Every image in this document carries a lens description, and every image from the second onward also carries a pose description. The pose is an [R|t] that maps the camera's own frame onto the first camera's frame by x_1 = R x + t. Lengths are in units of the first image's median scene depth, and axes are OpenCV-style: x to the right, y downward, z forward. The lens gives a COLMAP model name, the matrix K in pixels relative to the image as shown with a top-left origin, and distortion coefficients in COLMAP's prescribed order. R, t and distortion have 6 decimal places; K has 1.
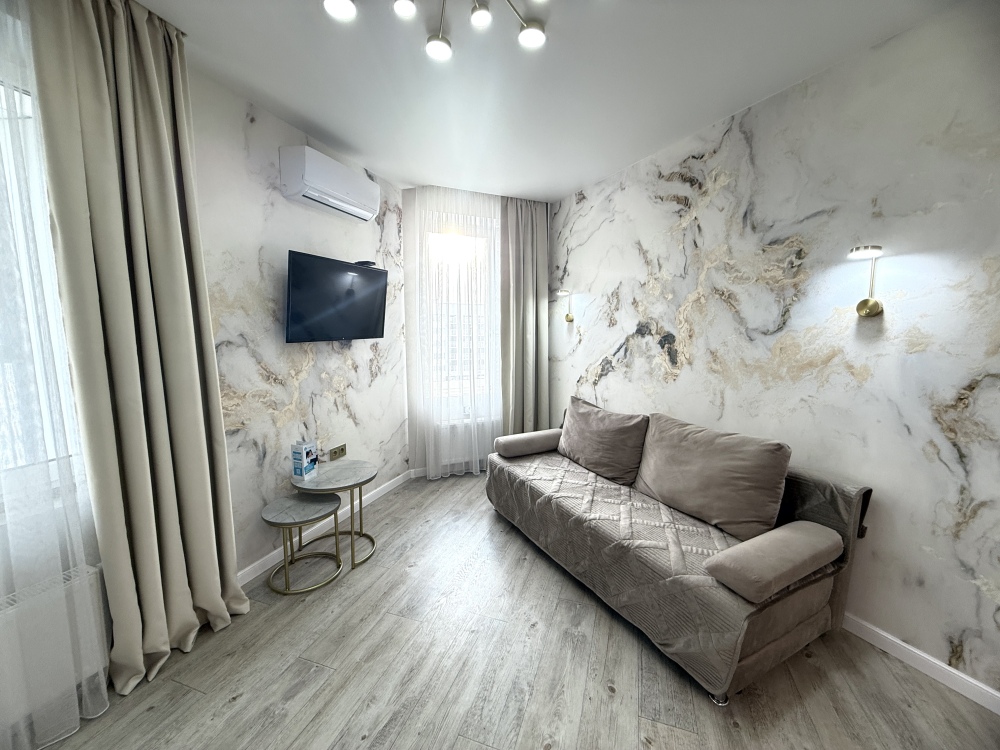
lens RADIAL K [[398.5, 0, 499.2], [0, 398.5, 374.8], [0, 0, 1]] dist [-0.000382, 0.000689]
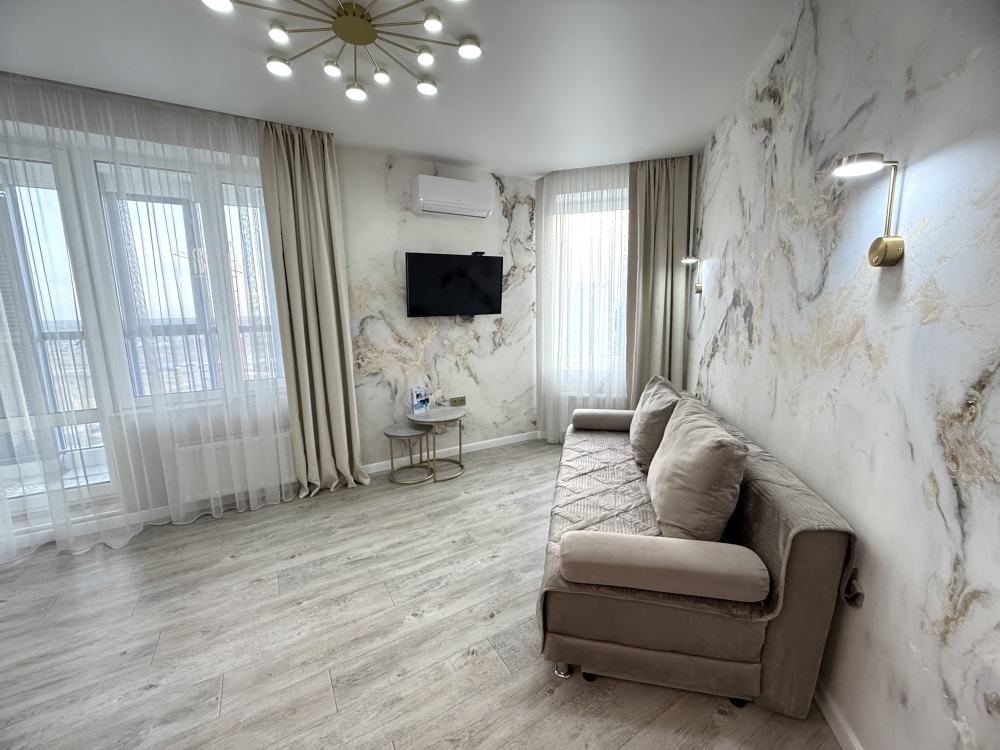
lens RADIAL K [[398.5, 0, 499.3], [0, 398.5, 375.2], [0, 0, 1]] dist [-0.000382, 0.000689]
pose [[0.765178, 0.086590, -0.637969, 0.667065], [-0.054407, 0.996066, 0.069938, 0.010433], [0.641516, -0.018805, 0.766879, 0.097962]]
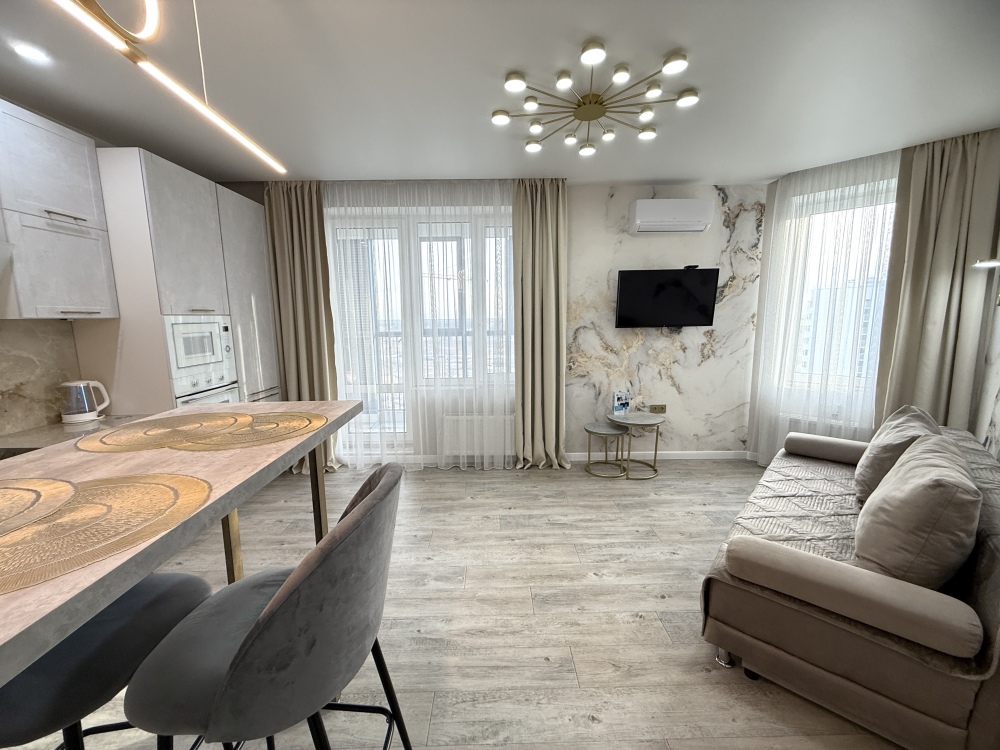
lens RADIAL K [[398.5, 0, 499.9], [0, 398.5, 374.7], [0, 0, 1]] dist [-0.000382, 0.000689]
pose [[0.346147, 0.127826, -0.929431, 0.835413], [-0.098123, 0.990174, 0.099636, -0.006769], [0.933035, 0.056710, 0.355289, -0.003810]]
